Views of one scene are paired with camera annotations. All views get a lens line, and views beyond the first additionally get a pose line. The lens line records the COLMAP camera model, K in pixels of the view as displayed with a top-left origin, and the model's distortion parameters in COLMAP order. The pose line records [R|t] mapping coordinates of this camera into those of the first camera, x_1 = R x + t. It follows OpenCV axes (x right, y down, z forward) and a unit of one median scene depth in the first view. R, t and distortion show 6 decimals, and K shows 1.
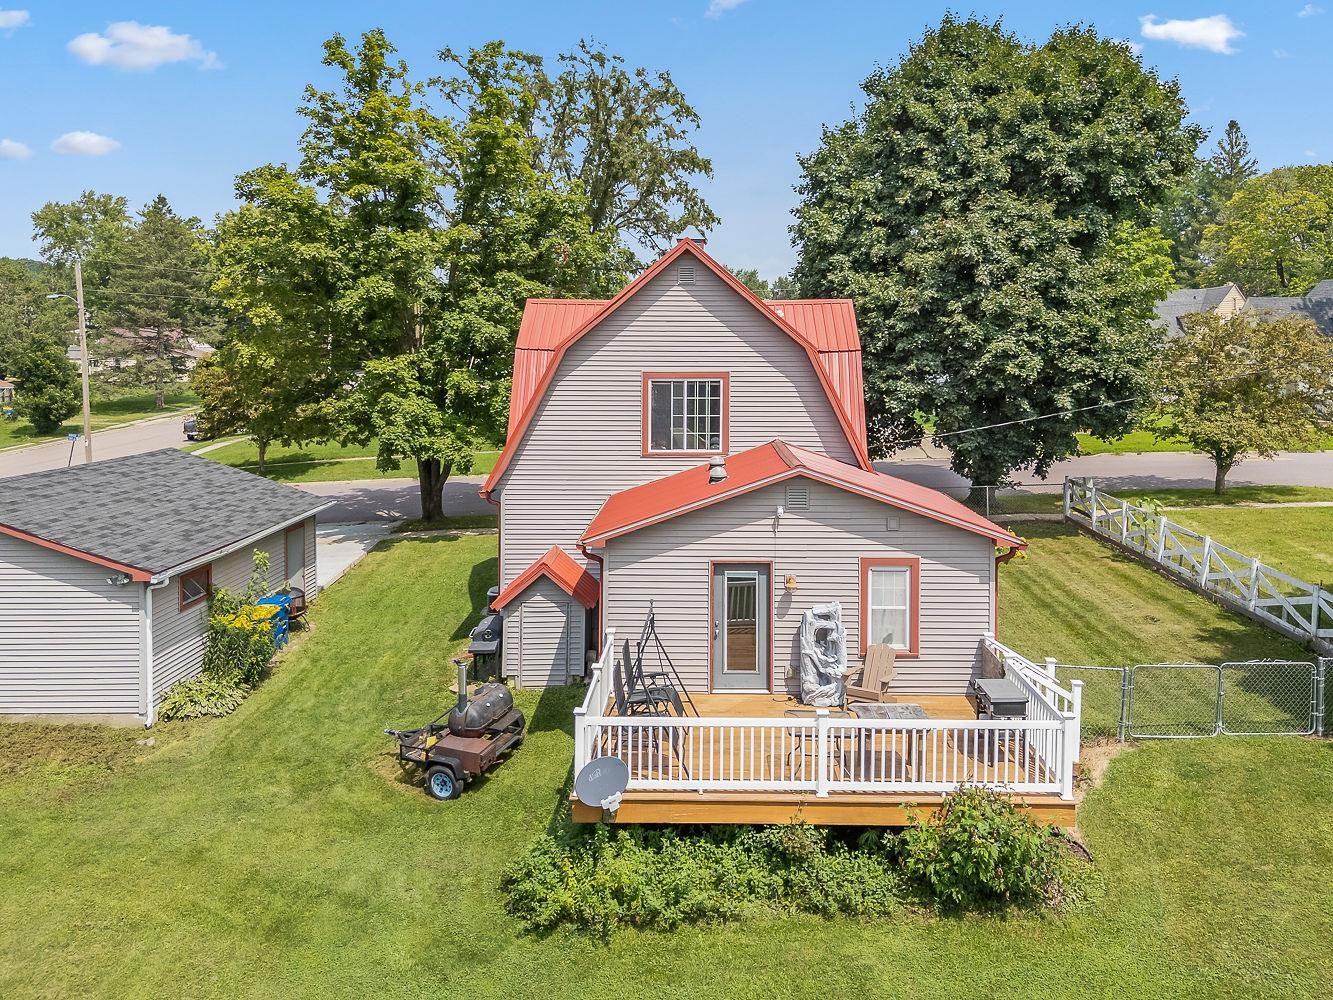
lens RADIAL K [[1013.2, 0, 712.2], [0, 1013.2, 412.8], [0, 0, 1]] dist [0.054189, -0.044569]
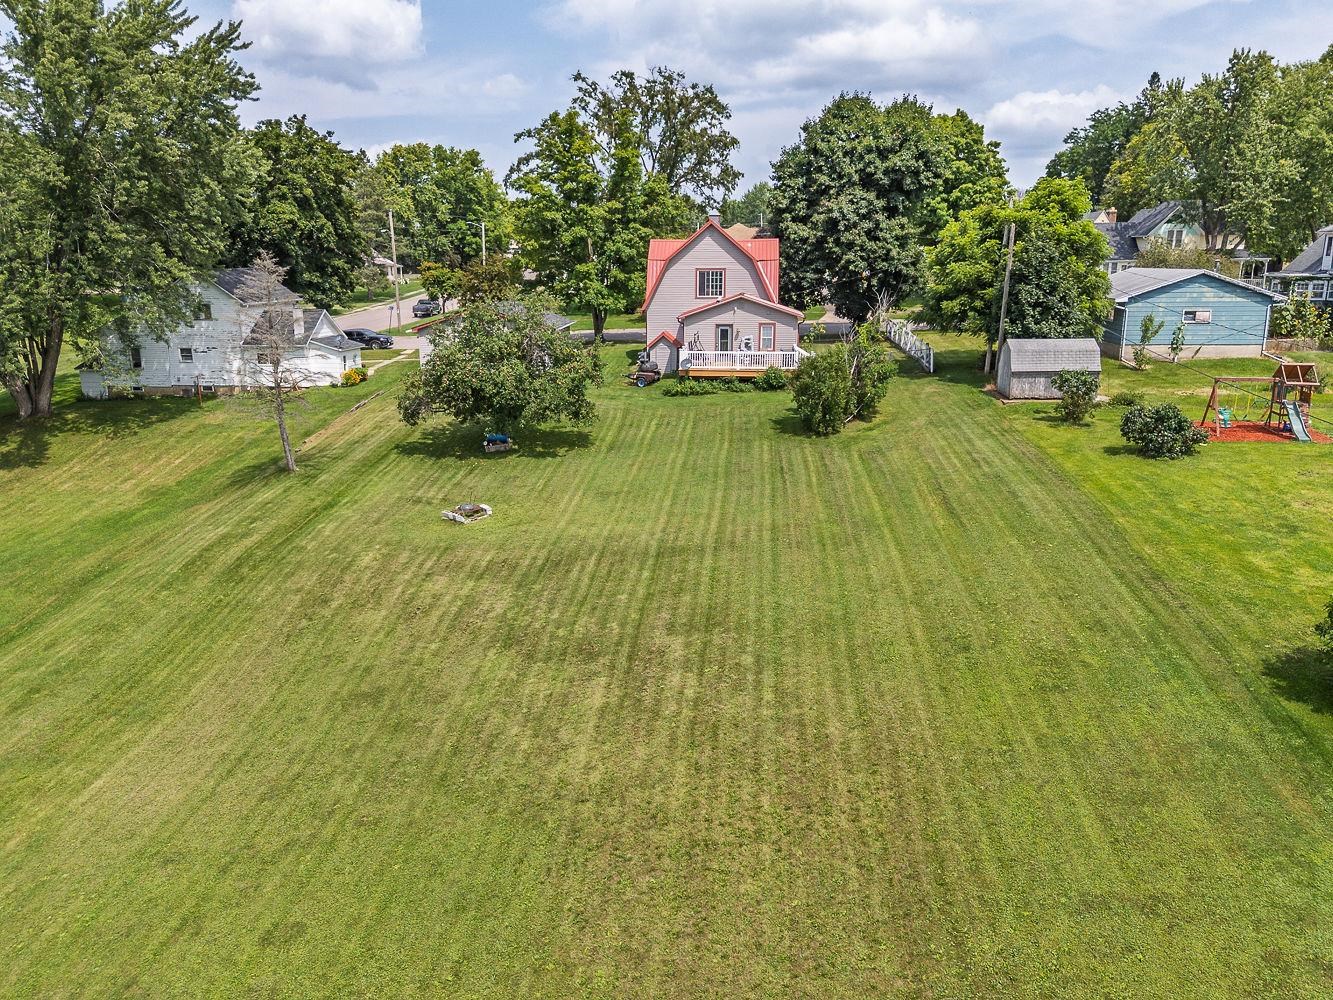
lens RADIAL K [[944.2, 0, 669.2], [0, 944.2, 526.5], [0, 0, 1]] dist [-0.004363, -0.003067]
pose [[0.995697, 0.020802, -0.090306, 0.113503], [-0.001060, 0.976974, 0.213356, 0.105142], [0.092665, -0.212343, 0.972792, -1.767331]]
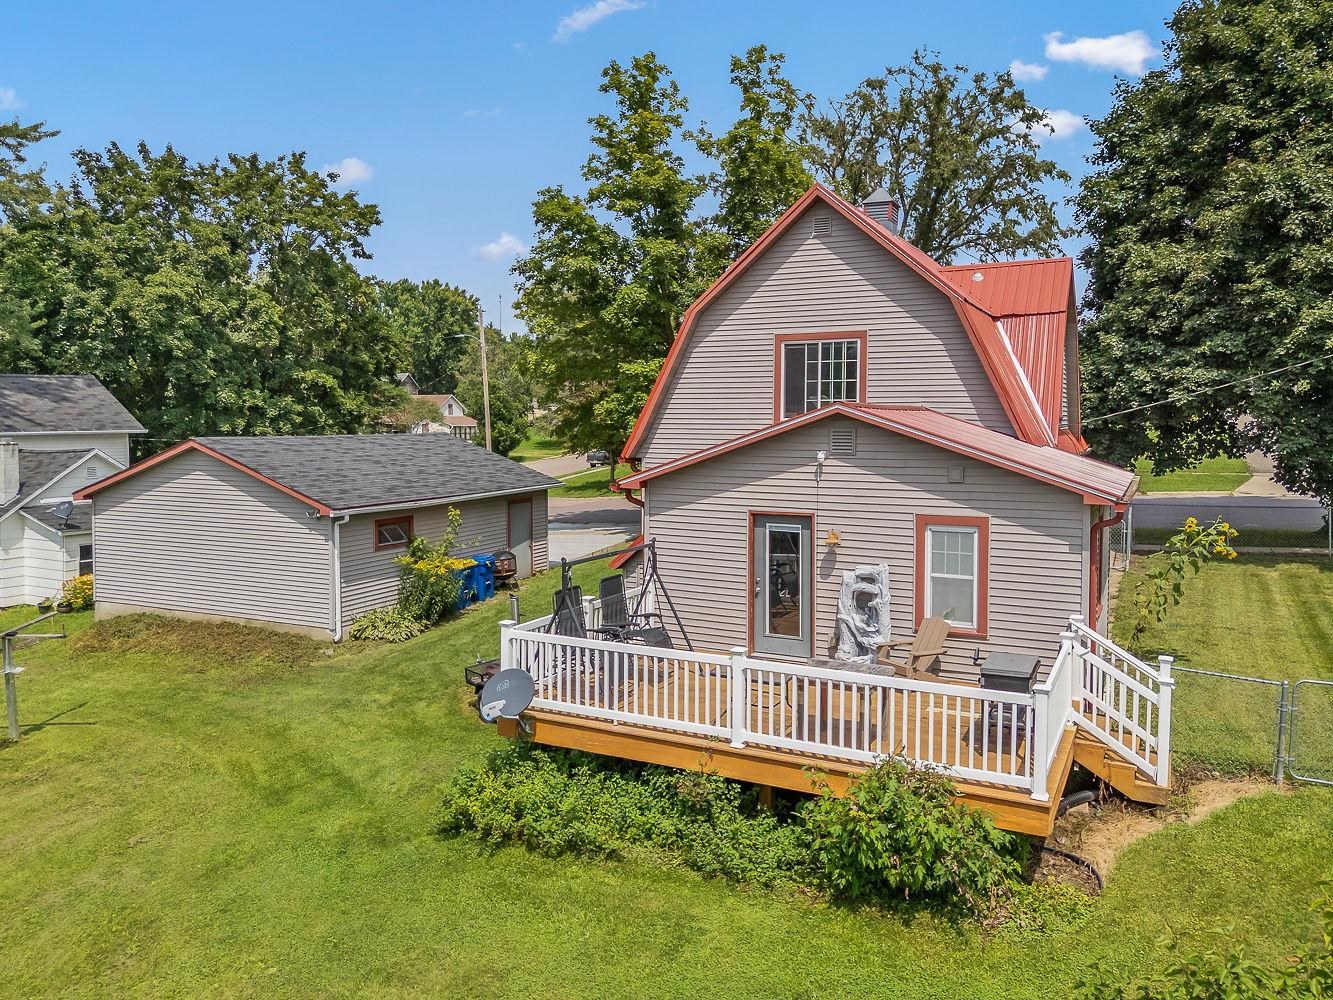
lens RADIAL K [[990.1, 0, 662.1], [0, 990.1, 471.5], [0, 0, 1]] dist [0.060849, -0.072080]
pose [[0.891980, 0.023248, -0.451476, 0.255124], [-0.022956, 0.999718, 0.006124, 0.082989], [0.451491, 0.004901, 0.892262, 0.130622]]
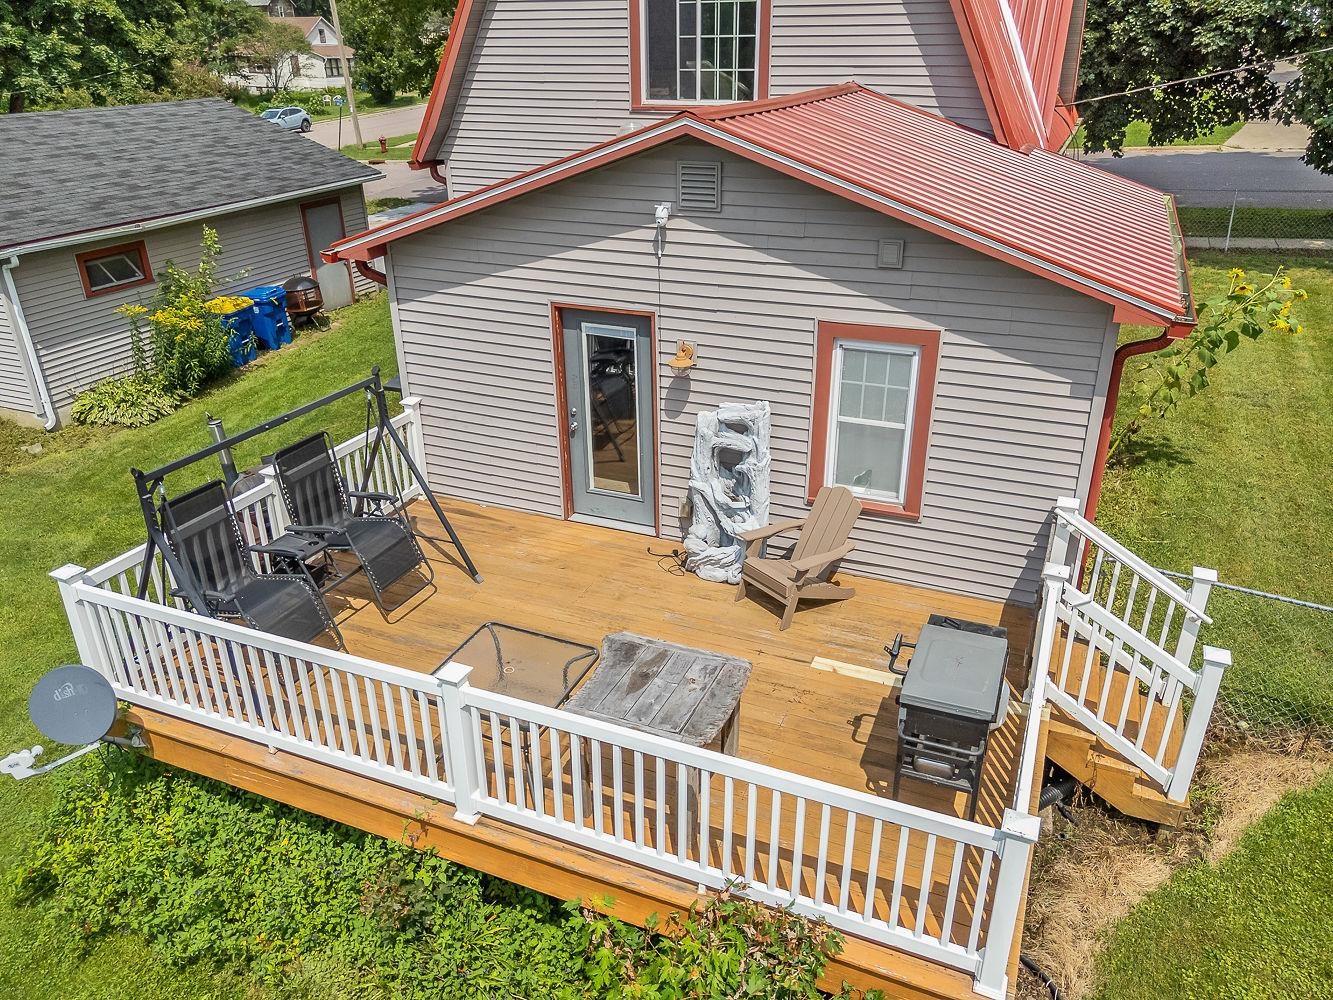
lens RADIAL K [[969.0, 0, 666.5], [0, 969.0, 500.0], [0, 0, 1]] dist [0.081086, -0.088570]
pose [[0.919851, 0.158061, -0.359013, 0.202626], [-0.009234, 0.923698, 0.383011, 0.032991], [0.392158, -0.348998, 0.851124, 0.415549]]
